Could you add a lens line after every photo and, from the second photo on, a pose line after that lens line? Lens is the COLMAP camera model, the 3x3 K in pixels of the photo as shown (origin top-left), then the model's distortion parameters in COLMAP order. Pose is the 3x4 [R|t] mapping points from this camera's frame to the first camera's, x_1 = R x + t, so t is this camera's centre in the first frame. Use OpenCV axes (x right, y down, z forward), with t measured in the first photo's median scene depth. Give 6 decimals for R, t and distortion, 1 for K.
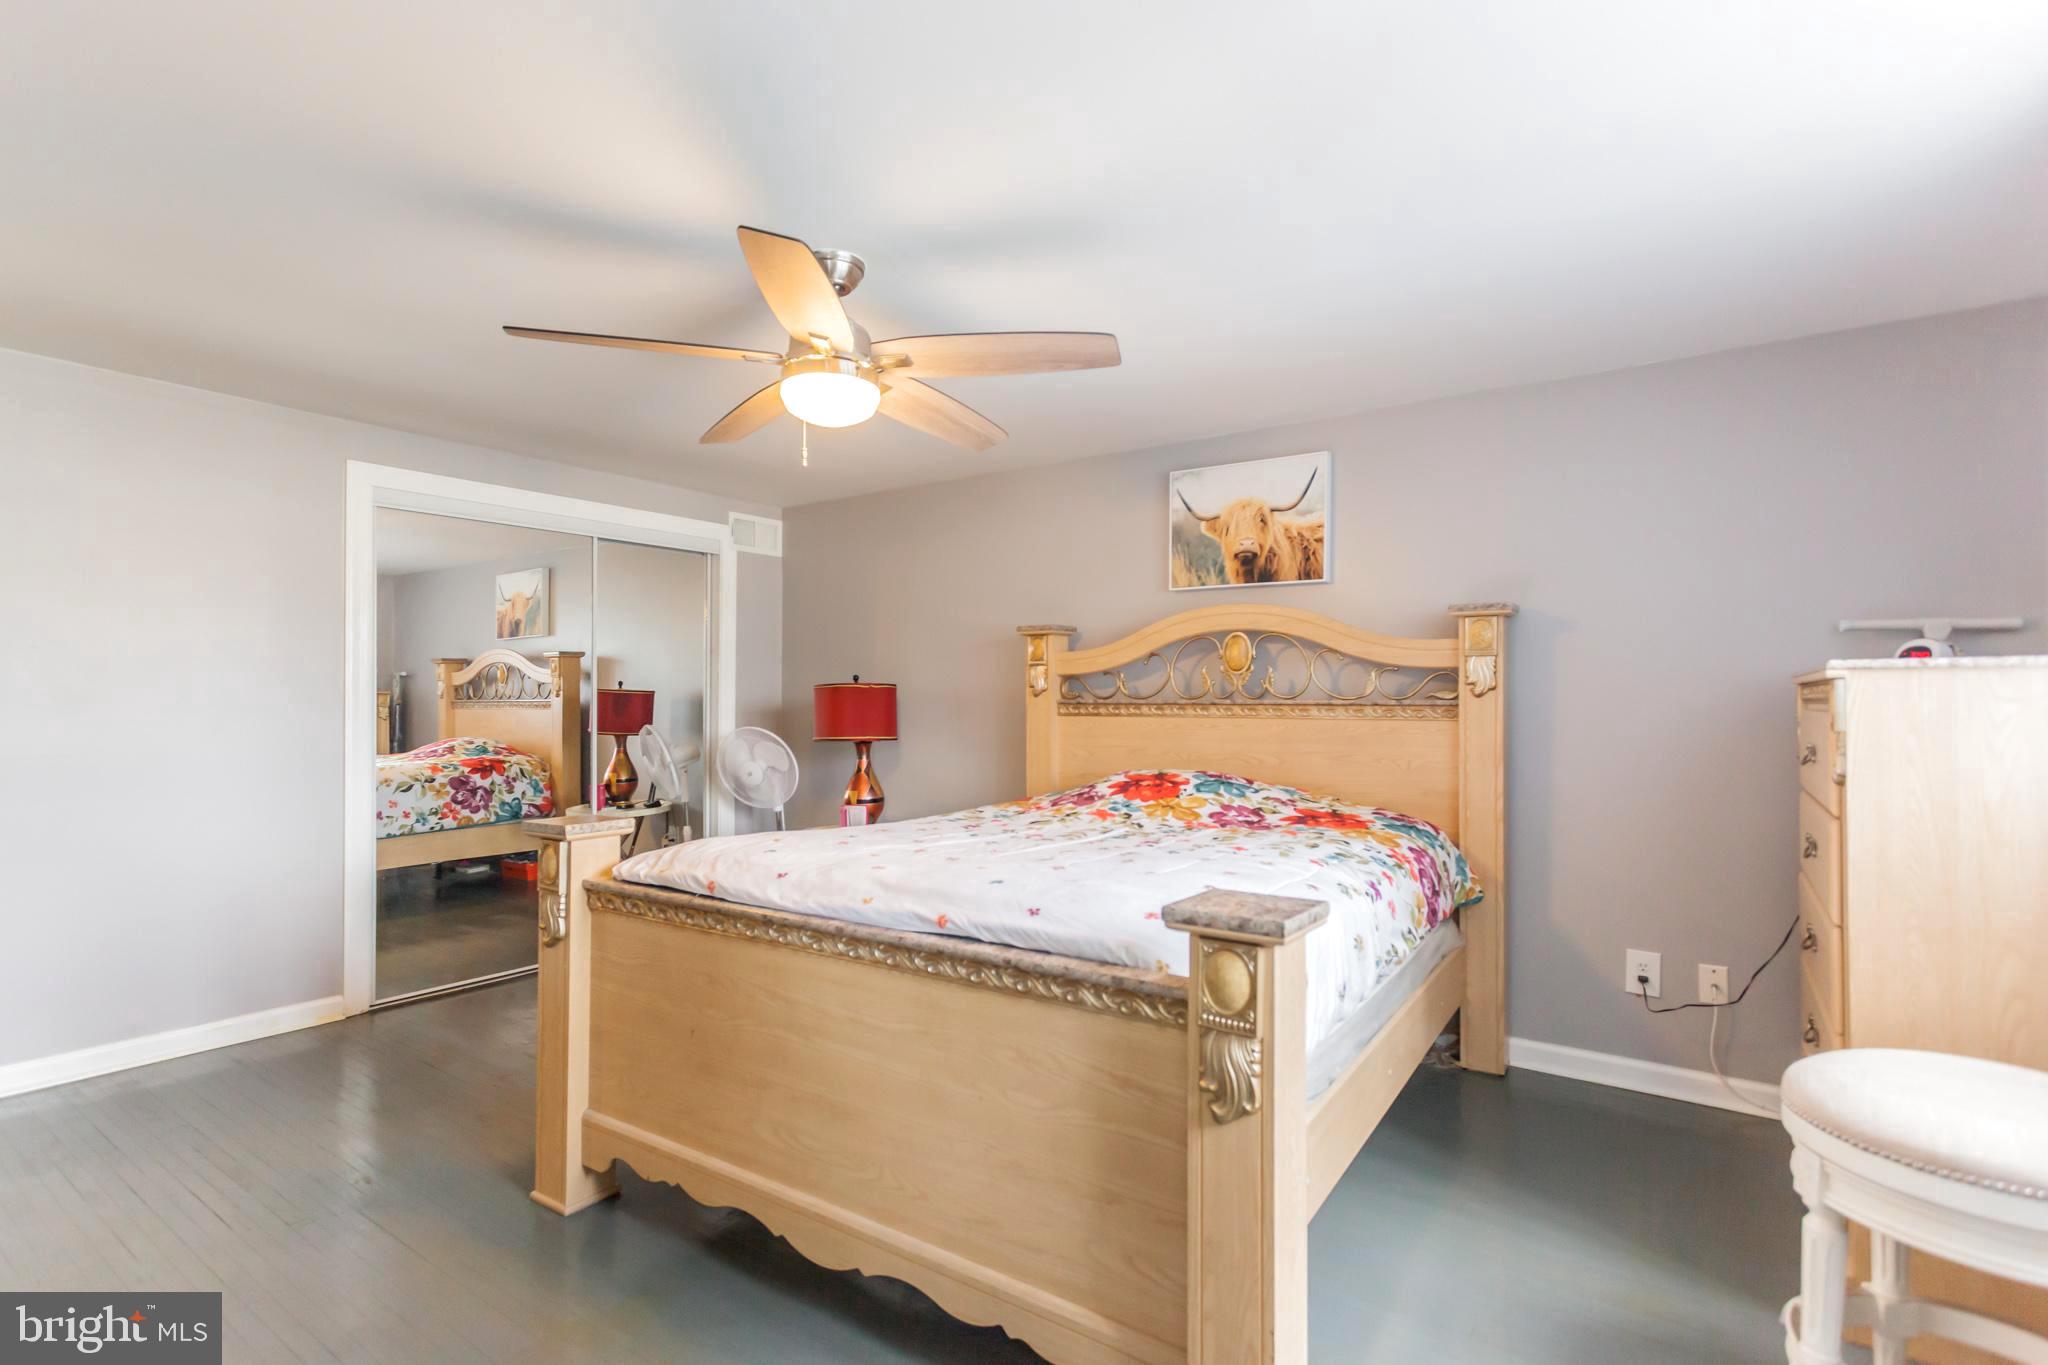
lens RADIAL K [[978.2, 0, 1012.9], [0, 978.2, 684.6], [0, 0, 1]] dist [0.009823, -0.000038]
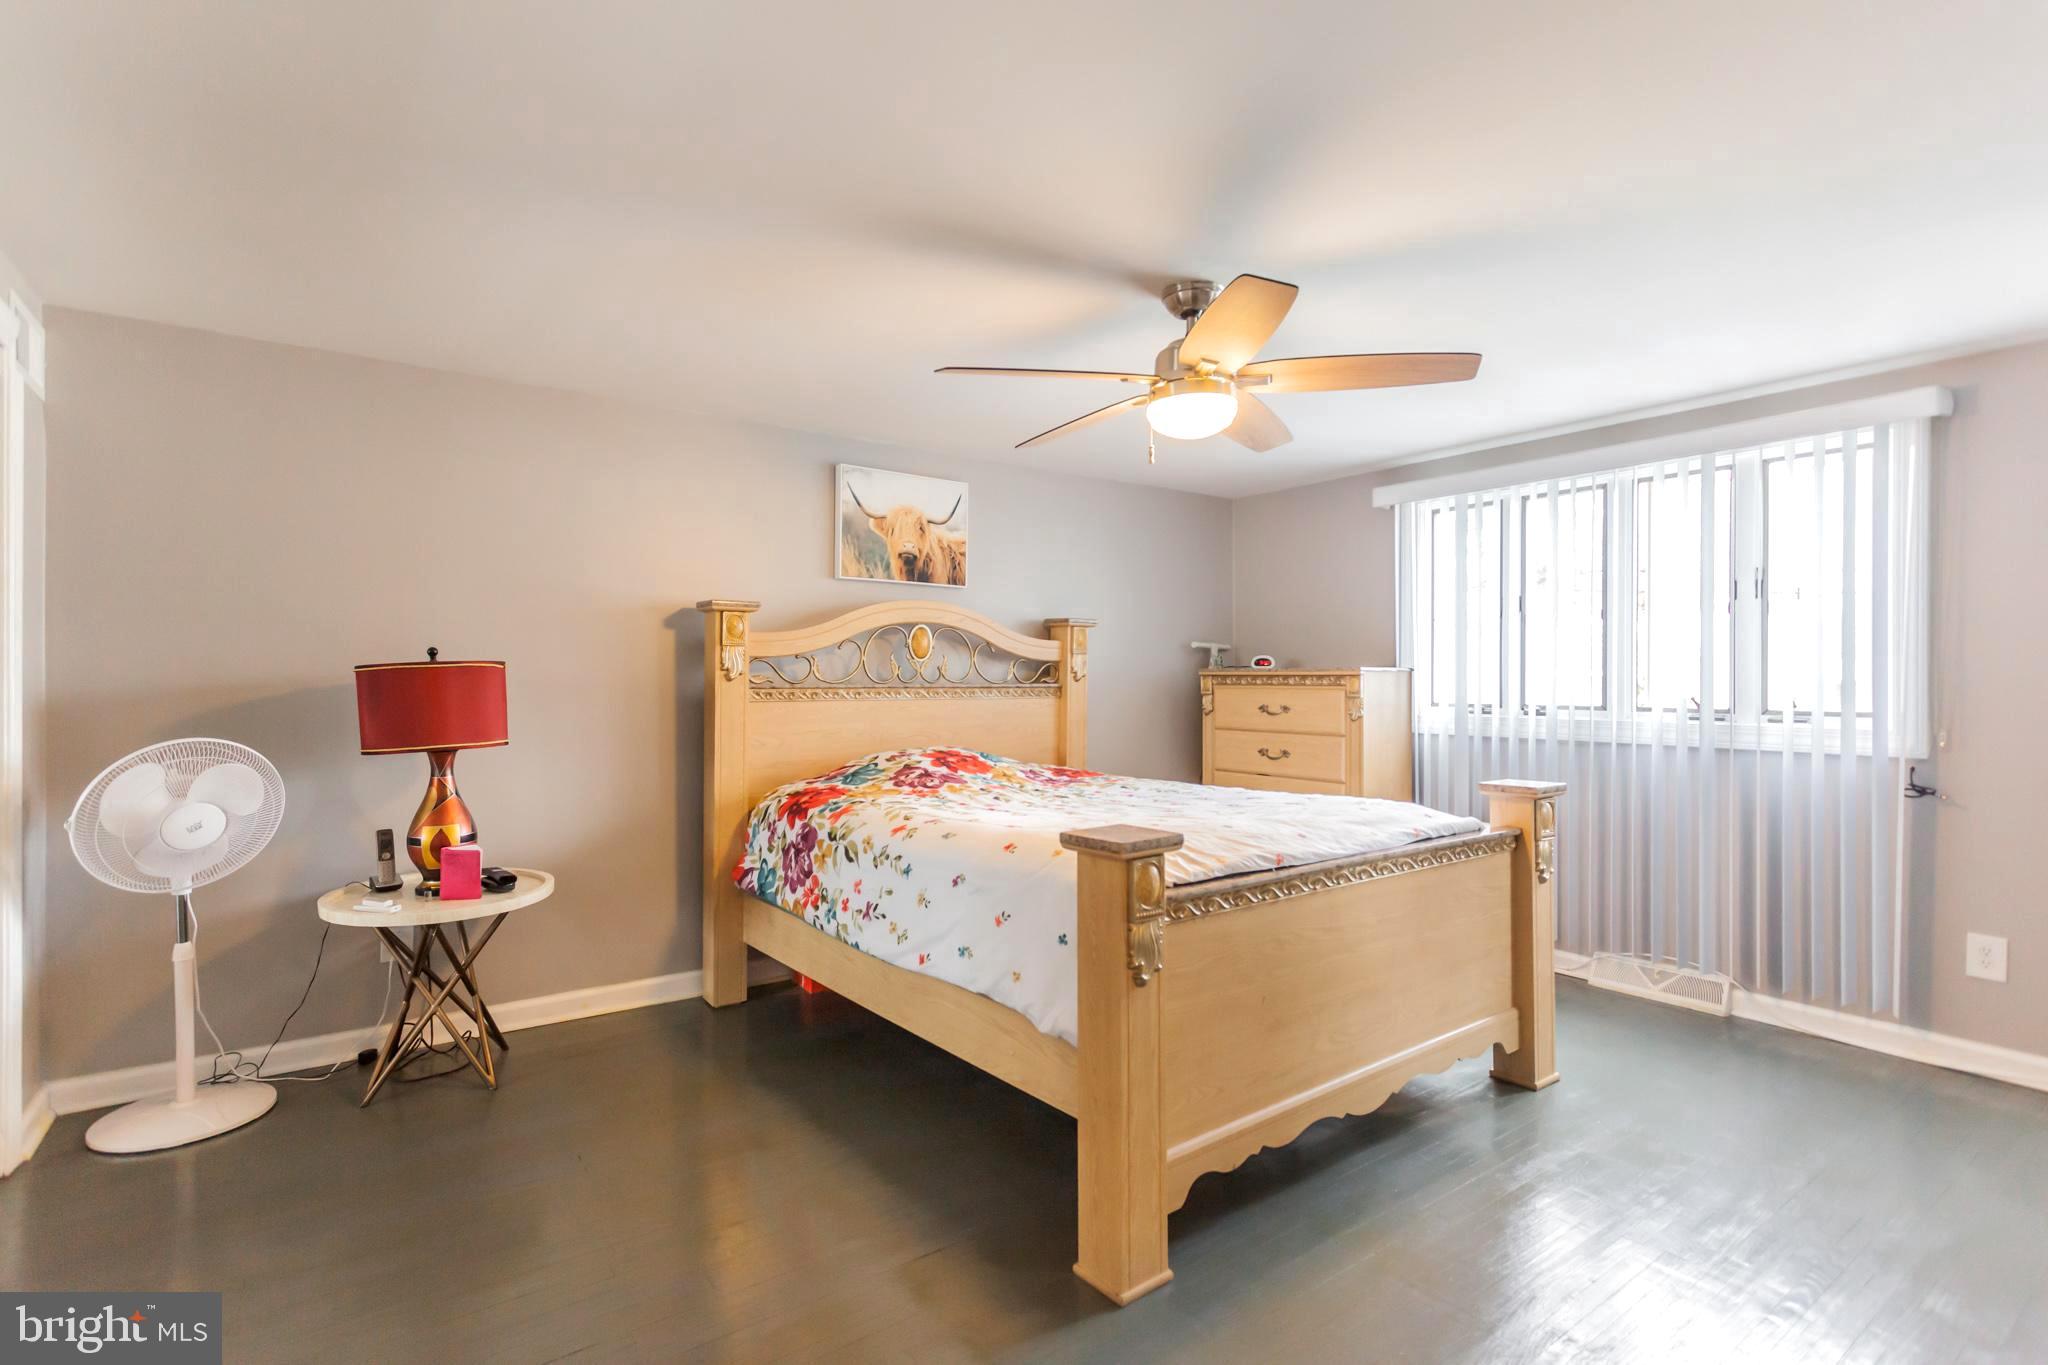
lens RADIAL K [[978.2, 0, 1015.3], [0, 978.2, 683.6], [0, 0, 1]] dist [0.009823, -0.000038]
pose [[0.316624, -0.005714, 0.948534, -0.810502], [-0.013815, 0.999848, 0.010635, 0.001580], [-0.948450, -0.016471, 0.316497, 0.527458]]
